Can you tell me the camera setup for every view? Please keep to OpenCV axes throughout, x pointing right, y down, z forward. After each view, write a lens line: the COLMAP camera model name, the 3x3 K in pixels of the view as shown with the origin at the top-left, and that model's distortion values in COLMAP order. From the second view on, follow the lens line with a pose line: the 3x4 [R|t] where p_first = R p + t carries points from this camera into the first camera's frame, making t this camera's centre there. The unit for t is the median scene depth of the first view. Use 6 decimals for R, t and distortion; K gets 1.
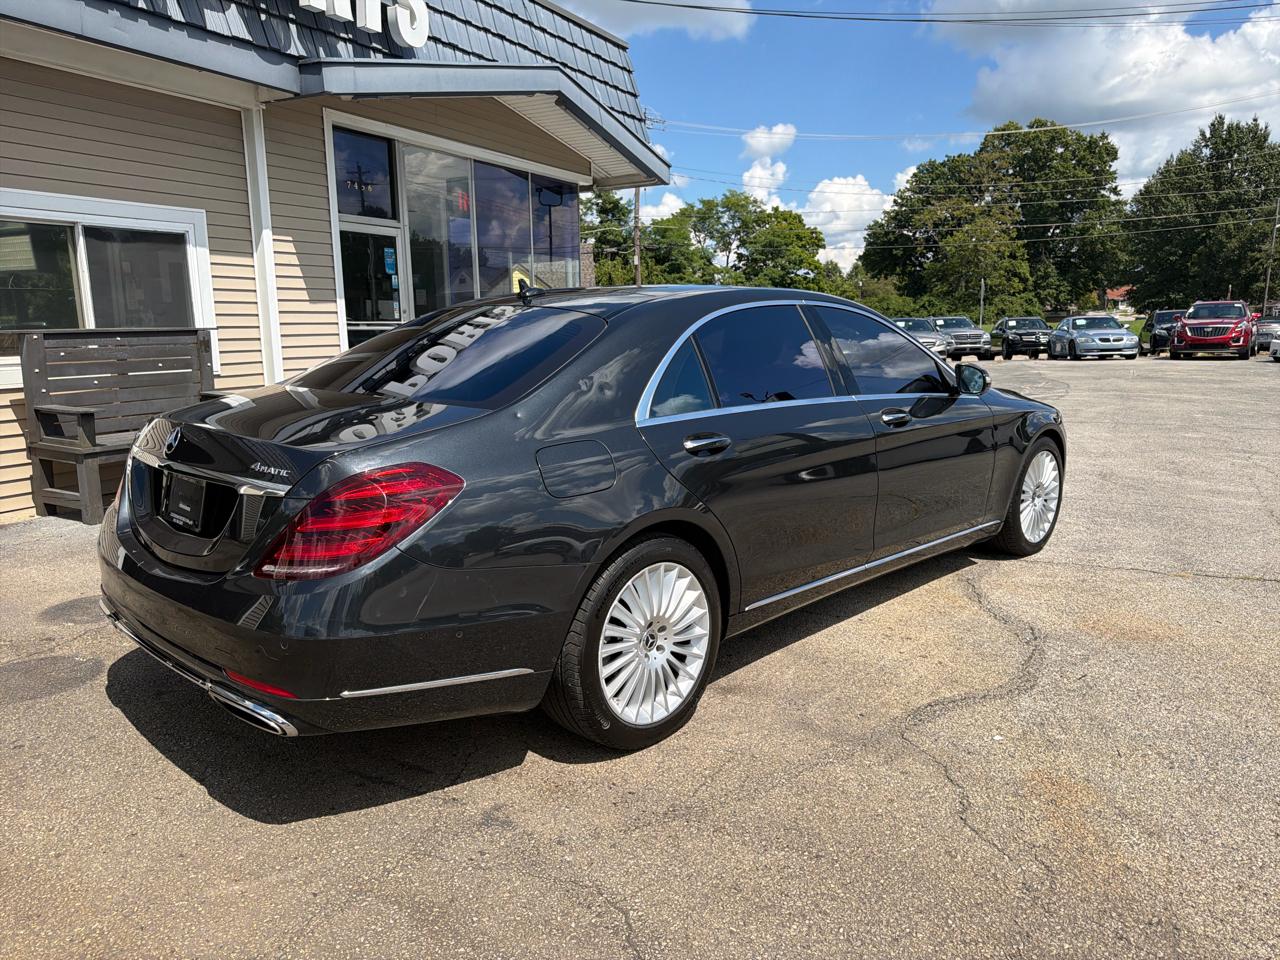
lens RADIAL K [[905.2, 0, 638.8], [0, 905.2, 488.8], [0, 0, 1]] dist [0.032282, -0.043565]
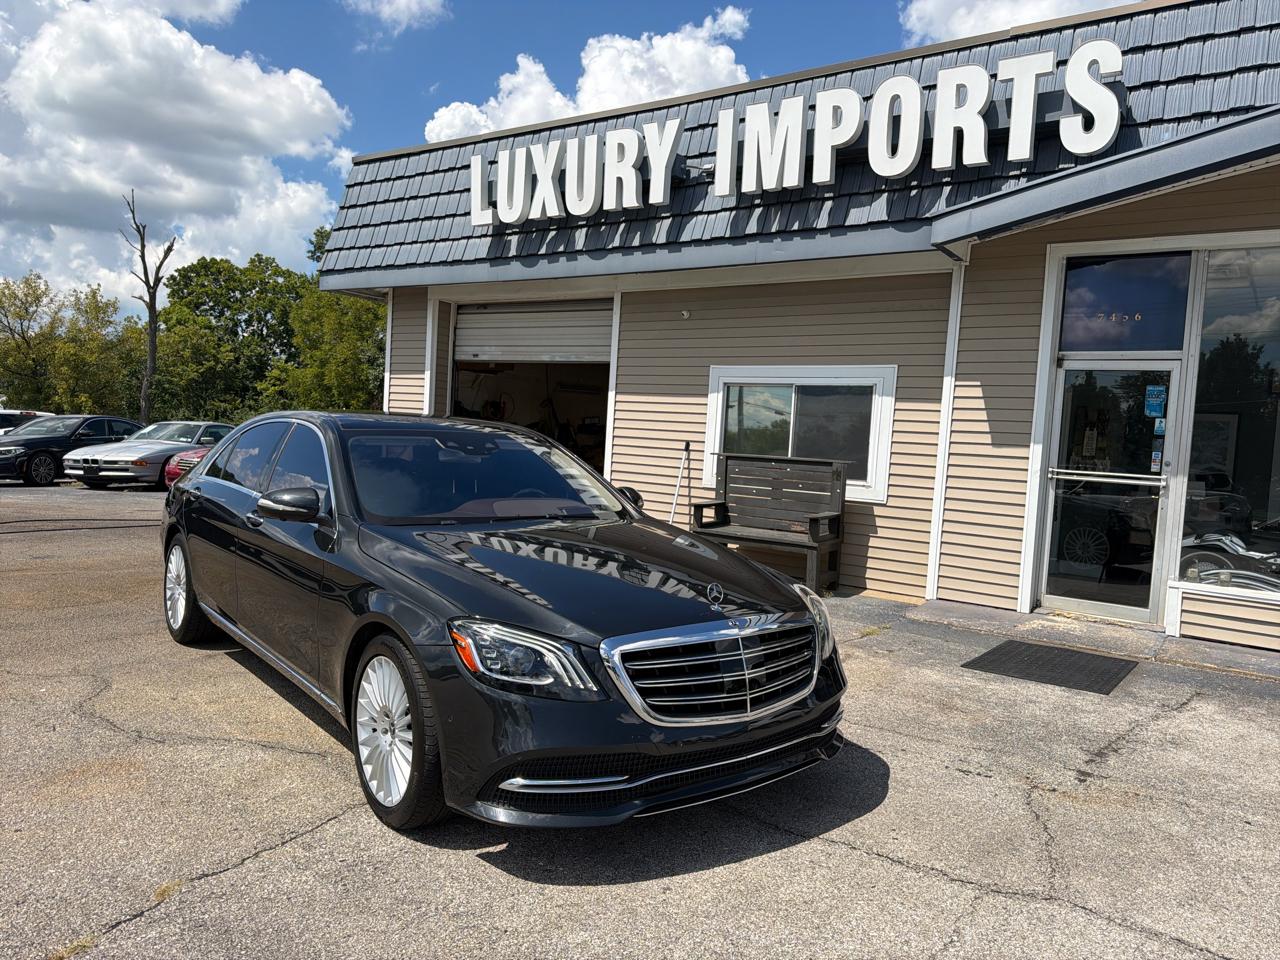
lens RADIAL K [[881.5, 0, 630.3], [0, 881.5, 497.4], [0, 0, 1]] dist [0.119652, -0.186446]
pose [[-0.125897, 0.071158, -0.989488, 0.653950], [-0.235560, 0.966753, 0.099494, -0.160081], [0.963671, 0.245610, -0.104950, 0.760579]]
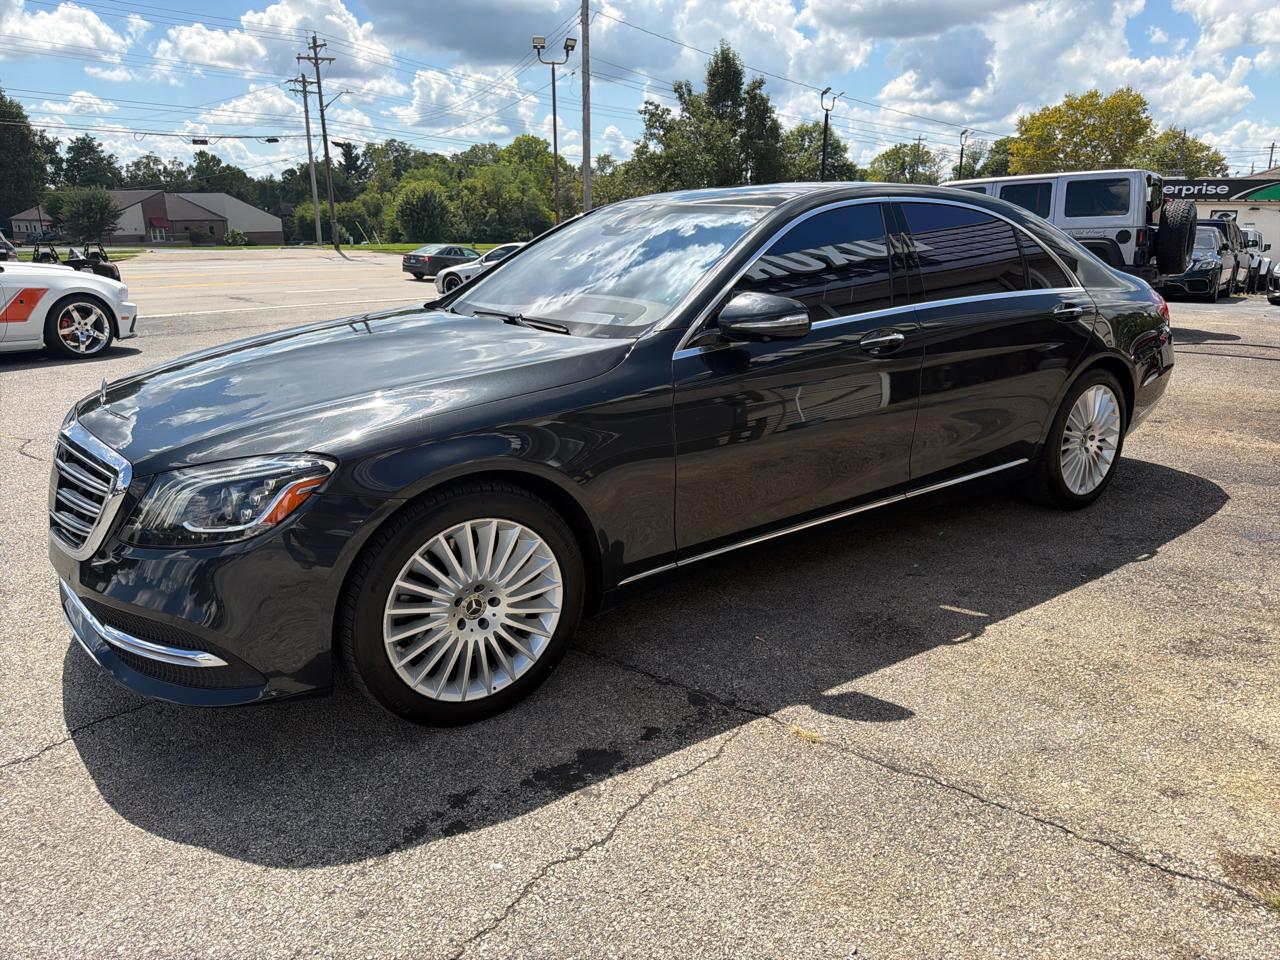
lens RADIAL K [[916.9, 0, 644.0], [0, 916.9, 472.4], [0, 0, 1]] dist [0.012490, -0.011296]
pose [[-0.988249, -0.035590, 0.148651, 0.015664], [0.034337, 0.895970, 0.442785, -0.200058], [-0.148946, 0.442686, -0.884219, 1.043965]]
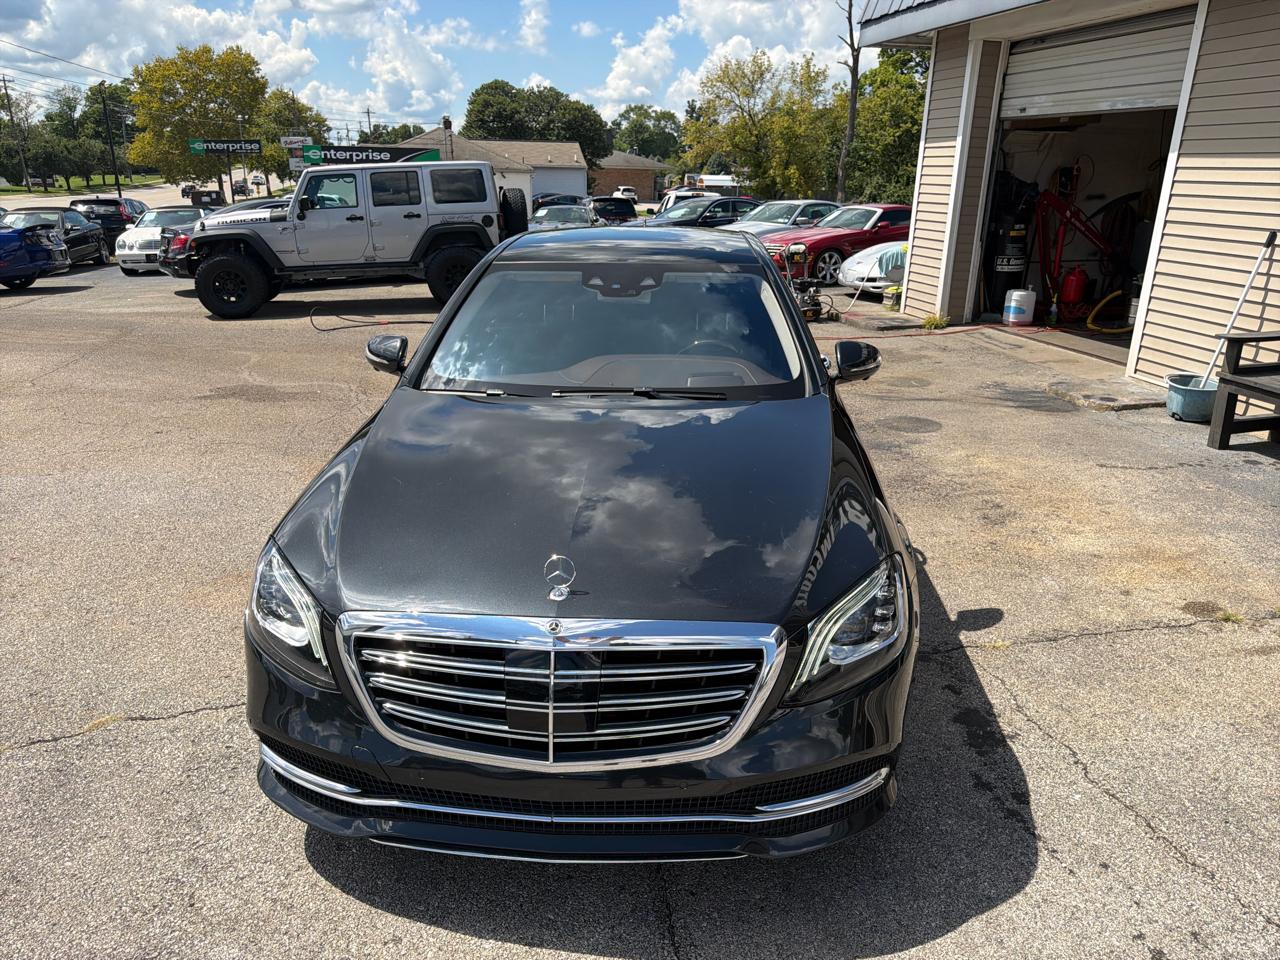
lens RADIAL K [[906.6, 0, 641.5], [0, 906.6, 481.9], [0, 0, 1]] dist [0.009819, -0.011388]
pose [[-0.757174, 0.213554, -0.617319, 0.395132], [-0.123243, 0.881372, 0.456064, -0.233988], [0.641482, 0.421400, -0.641032, 0.940523]]
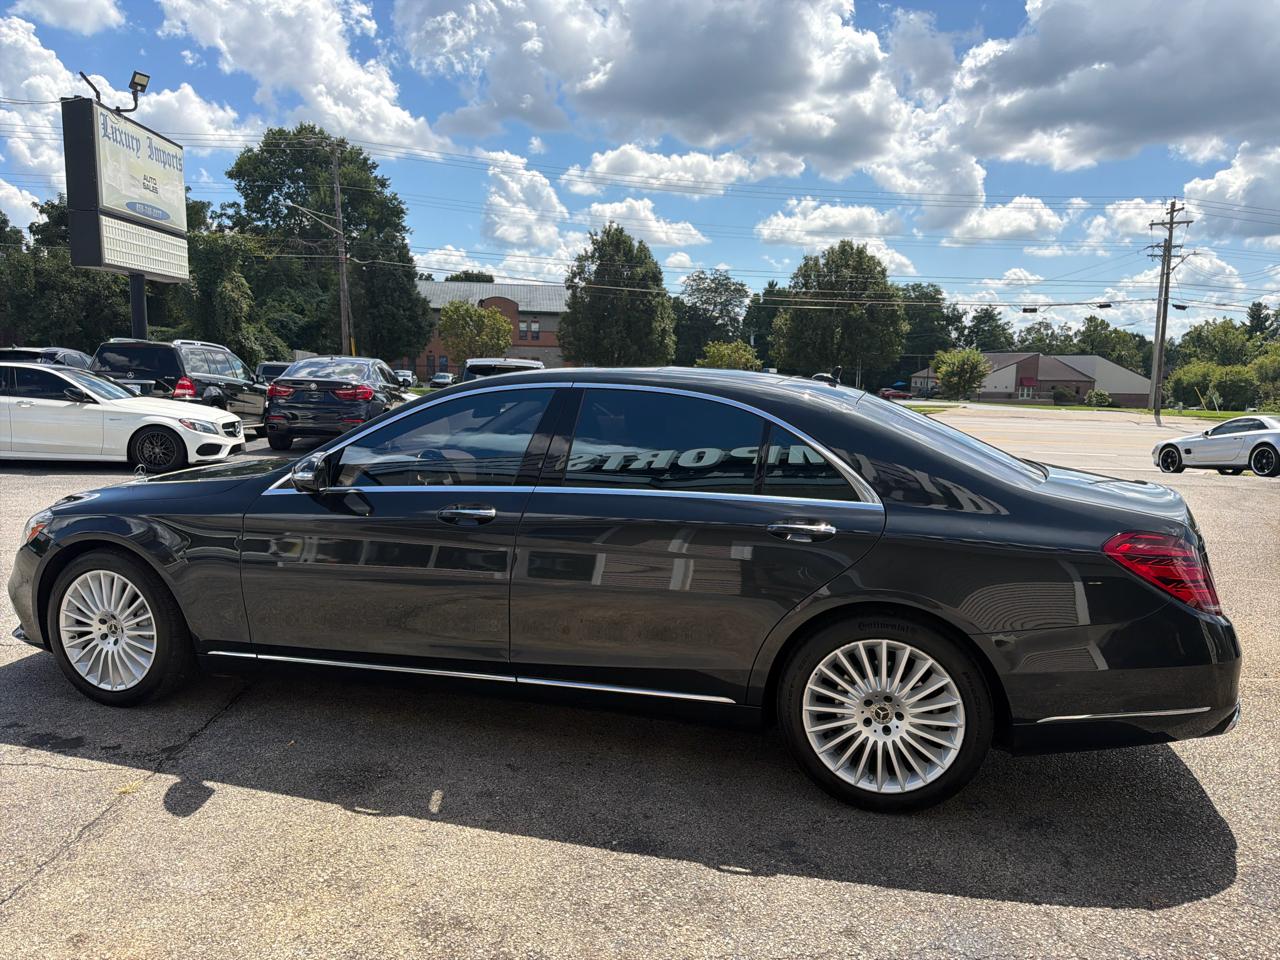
lens RADIAL K [[892.6, 0, 637.1], [0, 892.6, 498.7], [0, 0, 1]] dist [0.067173, -0.095398]
pose [[-0.488973, -0.130345, 0.862505, -0.424268], [0.147412, 0.962204, 0.228983, -0.159456], [-0.859753, 0.239110, -0.451278, 0.757974]]
